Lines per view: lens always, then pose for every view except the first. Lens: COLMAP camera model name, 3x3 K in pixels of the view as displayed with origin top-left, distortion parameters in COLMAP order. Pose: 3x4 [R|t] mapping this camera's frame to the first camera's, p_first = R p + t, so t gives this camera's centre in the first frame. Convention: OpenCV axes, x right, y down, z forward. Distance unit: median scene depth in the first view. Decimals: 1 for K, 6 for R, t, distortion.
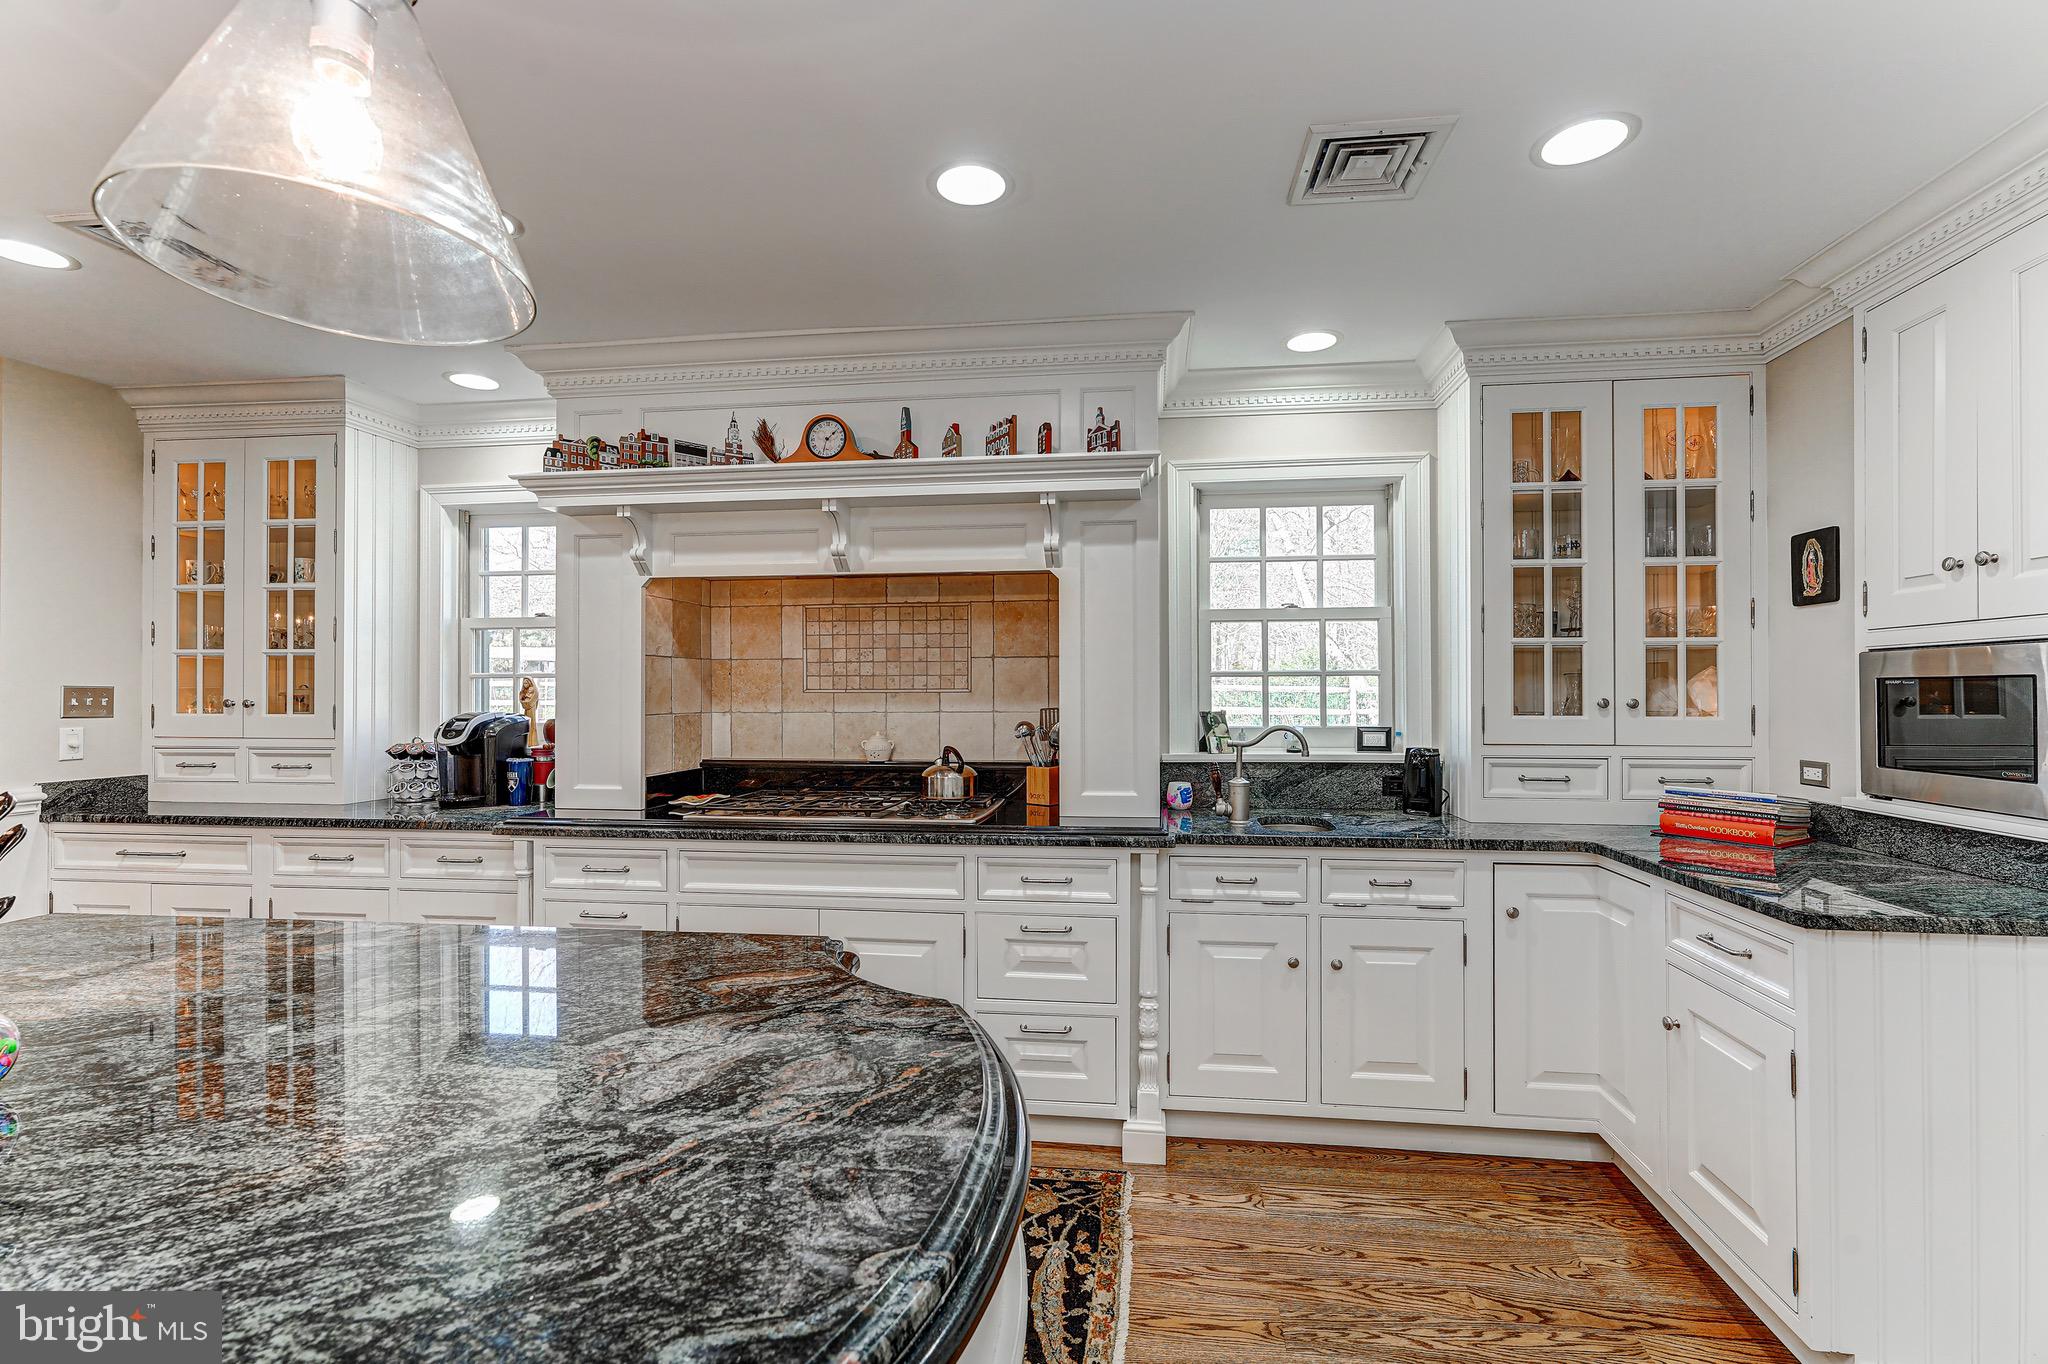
lens RADIAL K [[907.3, 0, 1061.7], [0, 907.3, 682.5], [0, 0, 1]] dist [-0.002798, 0.002934]
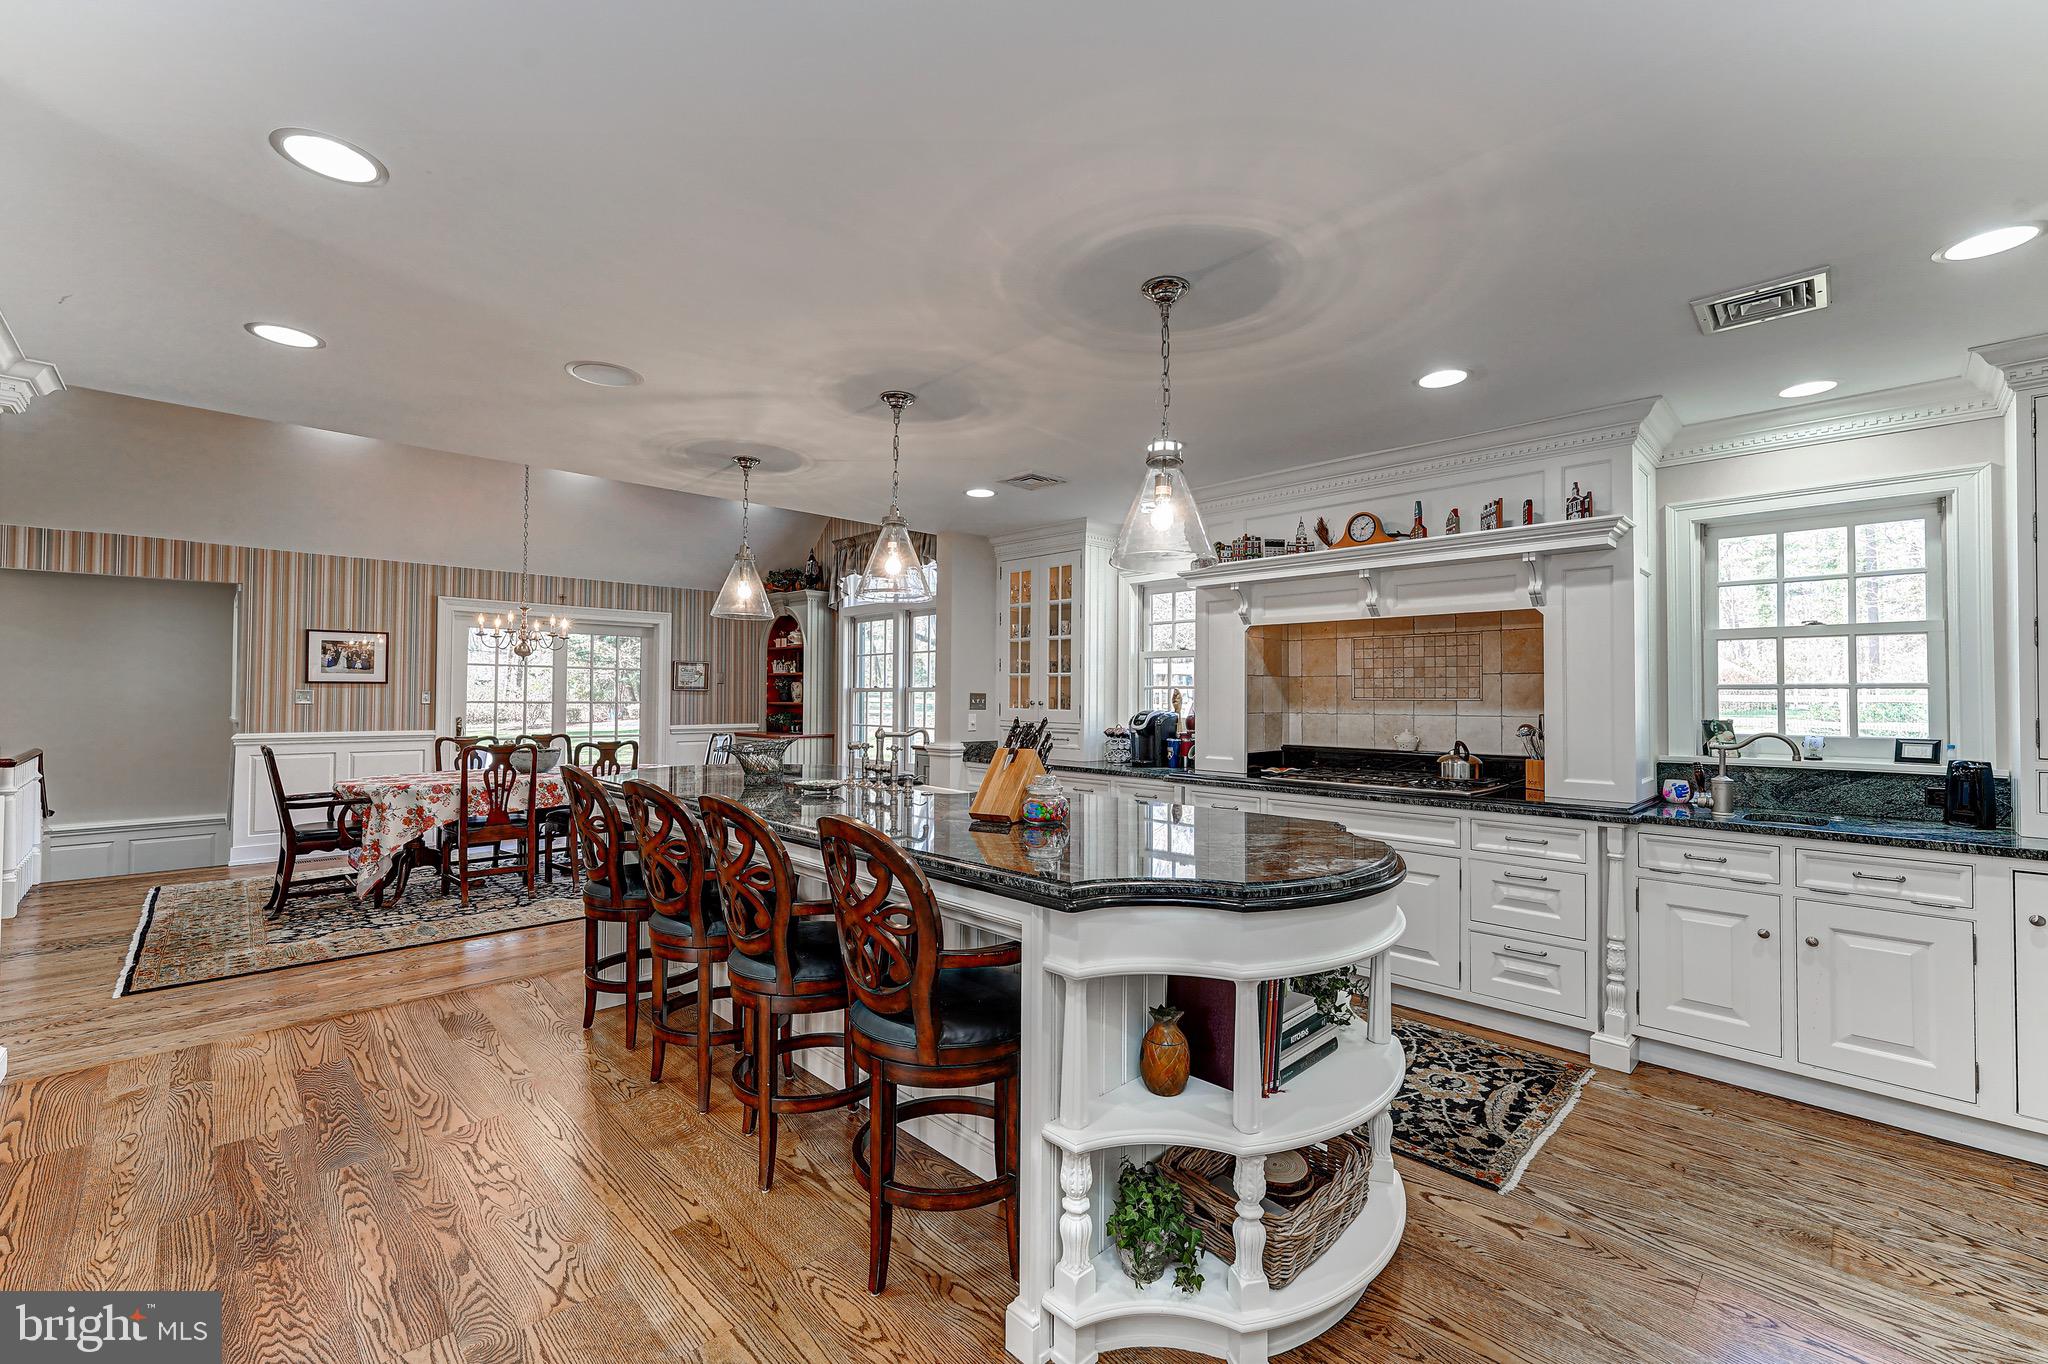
lens RADIAL K [[852.6, 0, 1044.8], [0, 852.6, 683.6], [0, 0, 1]] dist [-0.006186, 0.003177]
pose [[0.791631, -0.002001, -0.610996, 0.167222], [-0.002828, 0.999972, -0.006938, -0.004134], [0.610993, 0.007220, 0.791603, -0.387034]]
